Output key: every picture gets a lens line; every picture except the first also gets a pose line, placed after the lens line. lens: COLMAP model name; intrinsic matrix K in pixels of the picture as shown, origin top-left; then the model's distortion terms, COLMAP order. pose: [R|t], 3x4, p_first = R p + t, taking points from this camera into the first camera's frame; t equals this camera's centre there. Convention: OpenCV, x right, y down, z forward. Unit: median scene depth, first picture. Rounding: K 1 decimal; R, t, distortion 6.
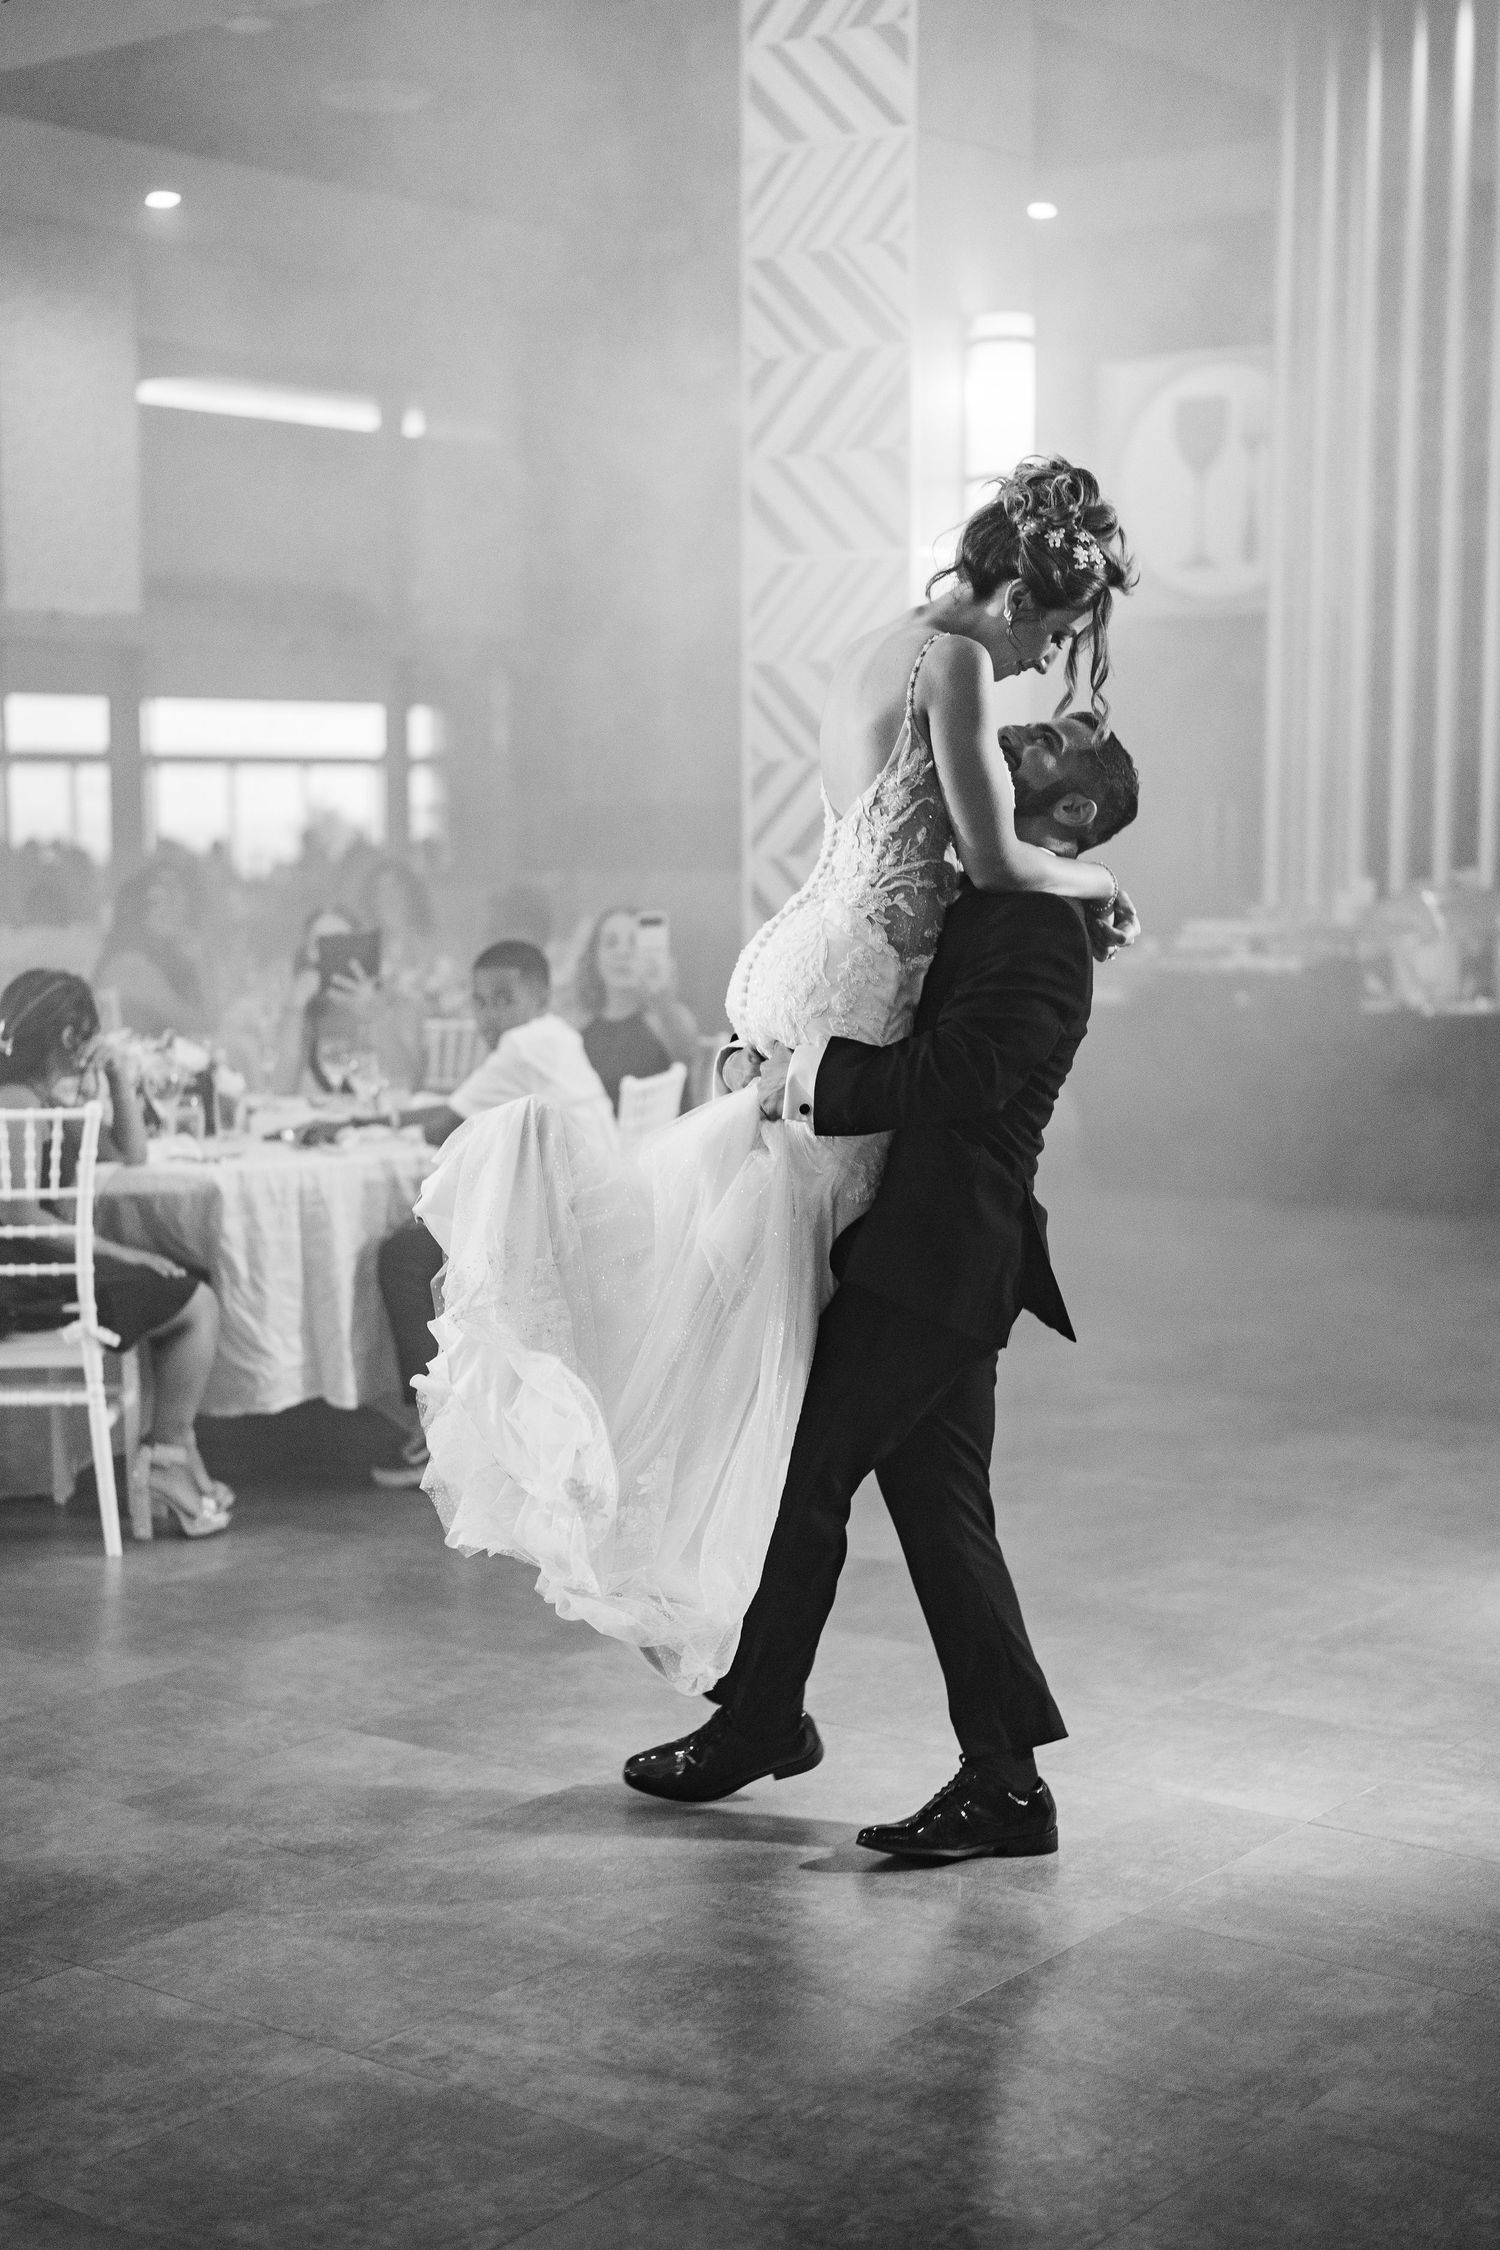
lens RADIAL K [[3159.9, 0, 750.0], [0, 3159.9, 1125.0], [0, 0, 1]] dist [0.001087, 0.066334]
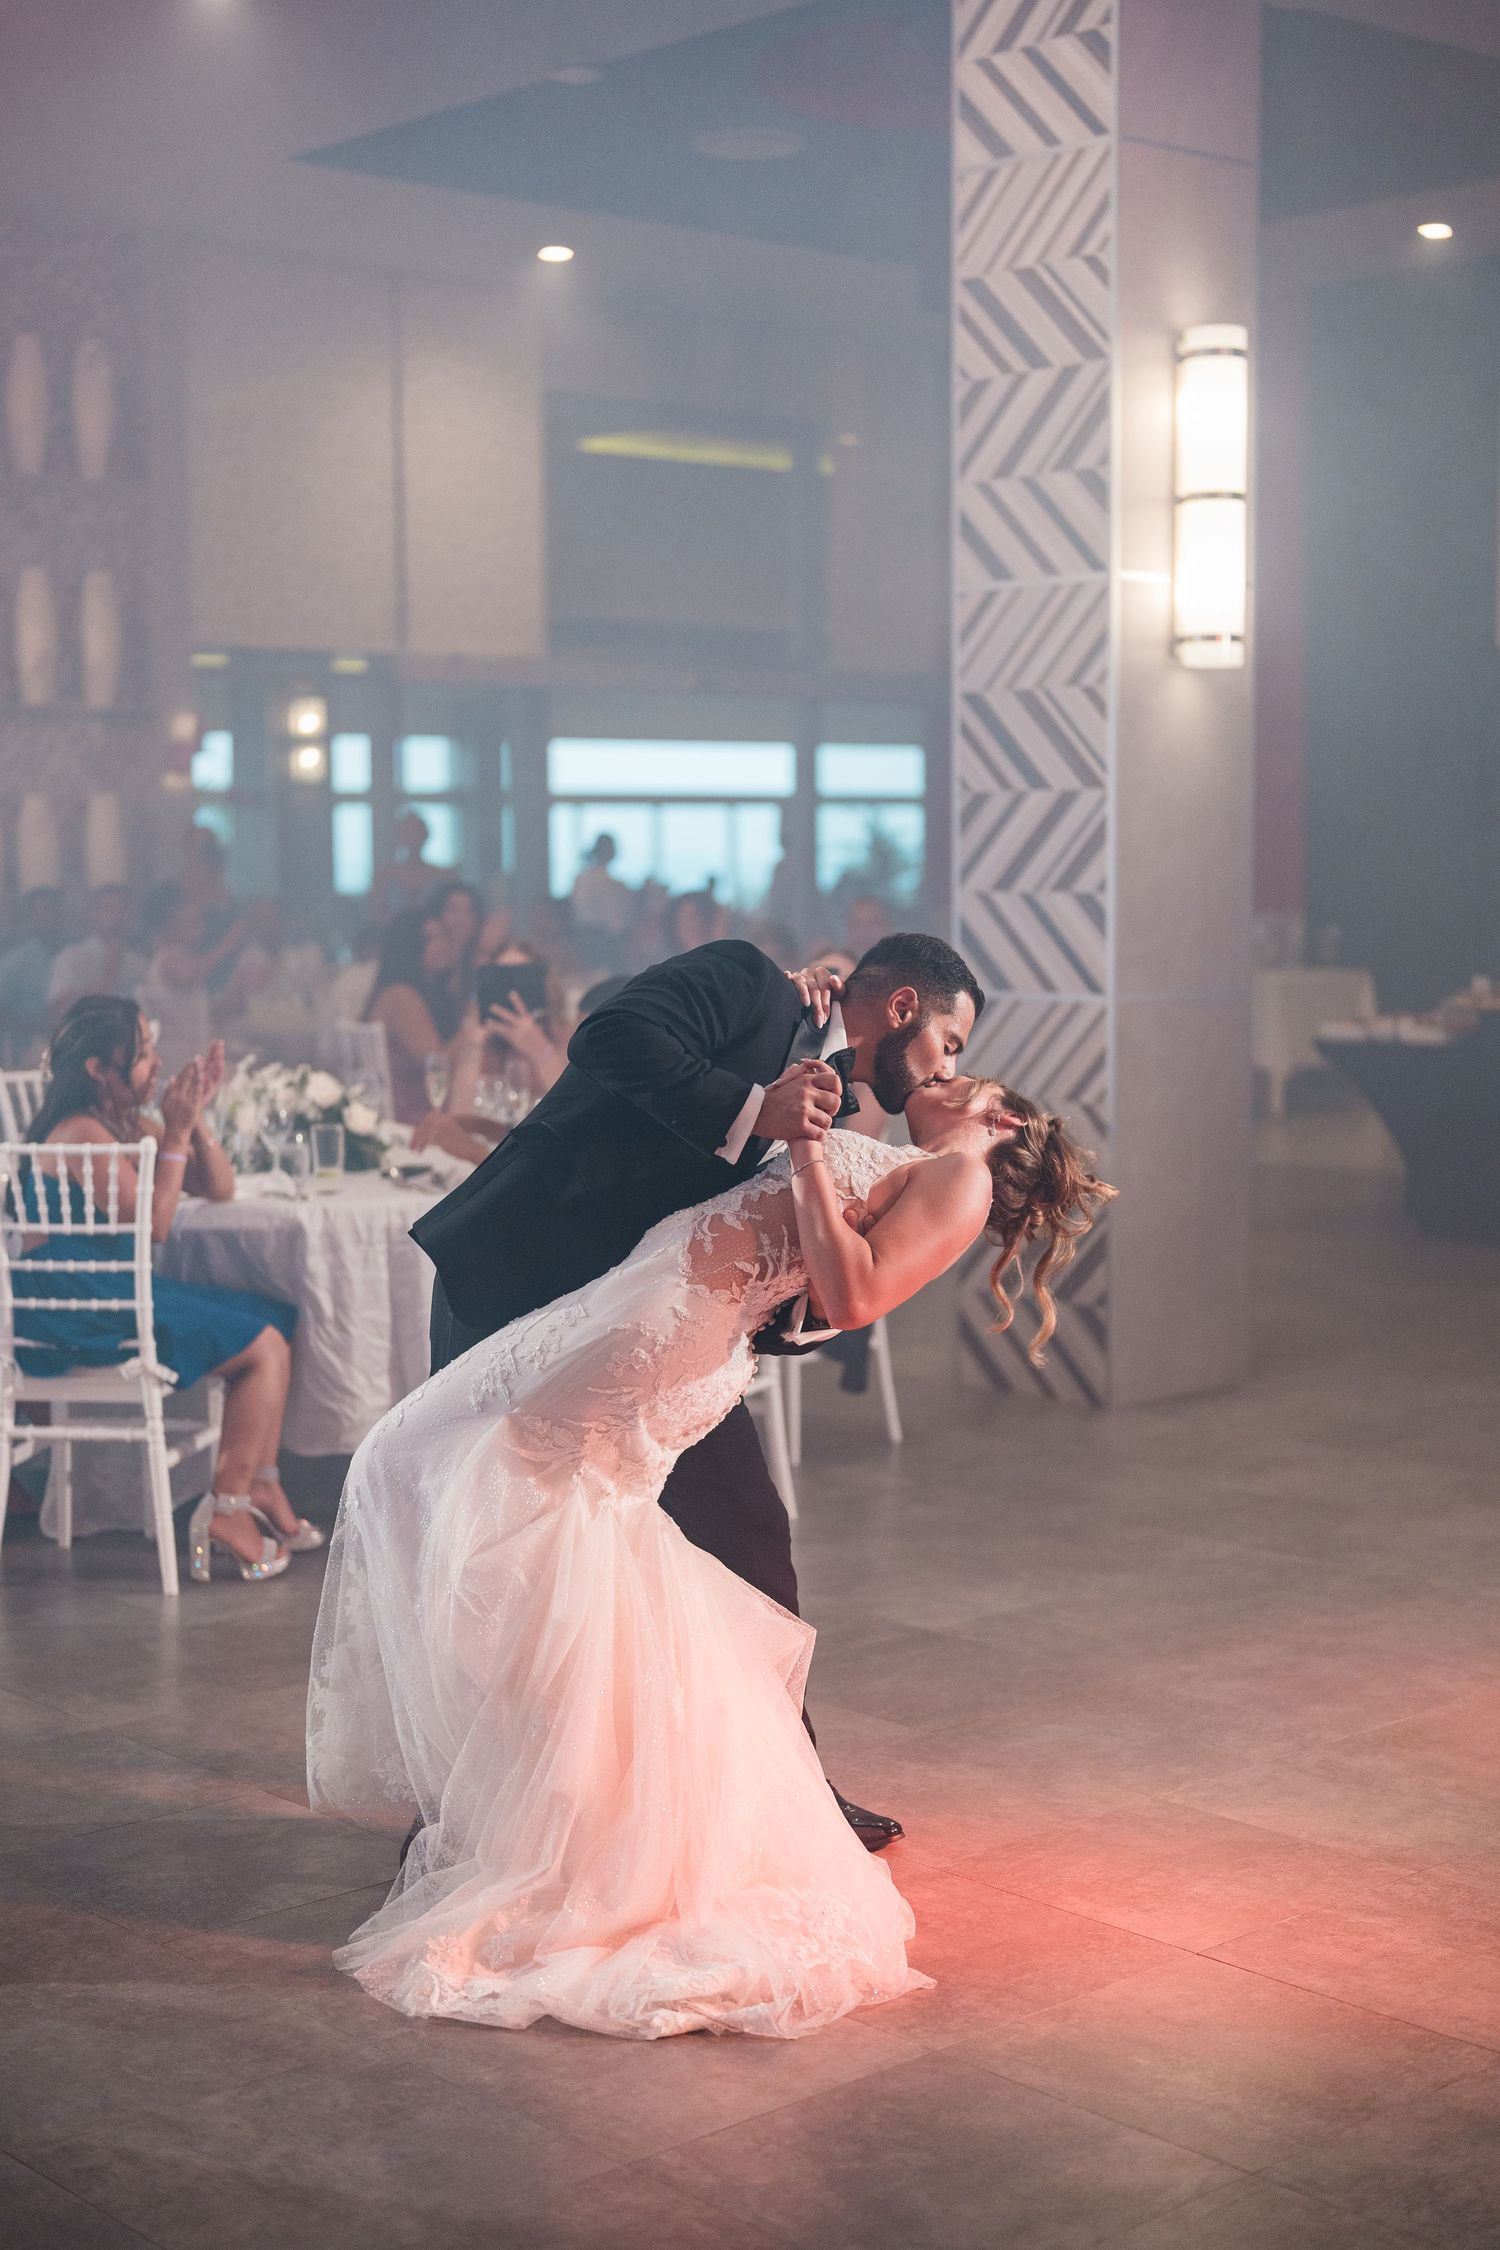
lens RADIAL K [[3092.2, 0, 750.0], [0, 3092.2, 1125.0], [0, 0, 1]] dist [-0.005313, 0.071865]
pose [[0.985270, 0.012378, -0.170557, 0.133626], [-0.014108, 0.999861, -0.008937, -0.004770], [0.170422, 0.011212, 0.985307, 0.068379]]
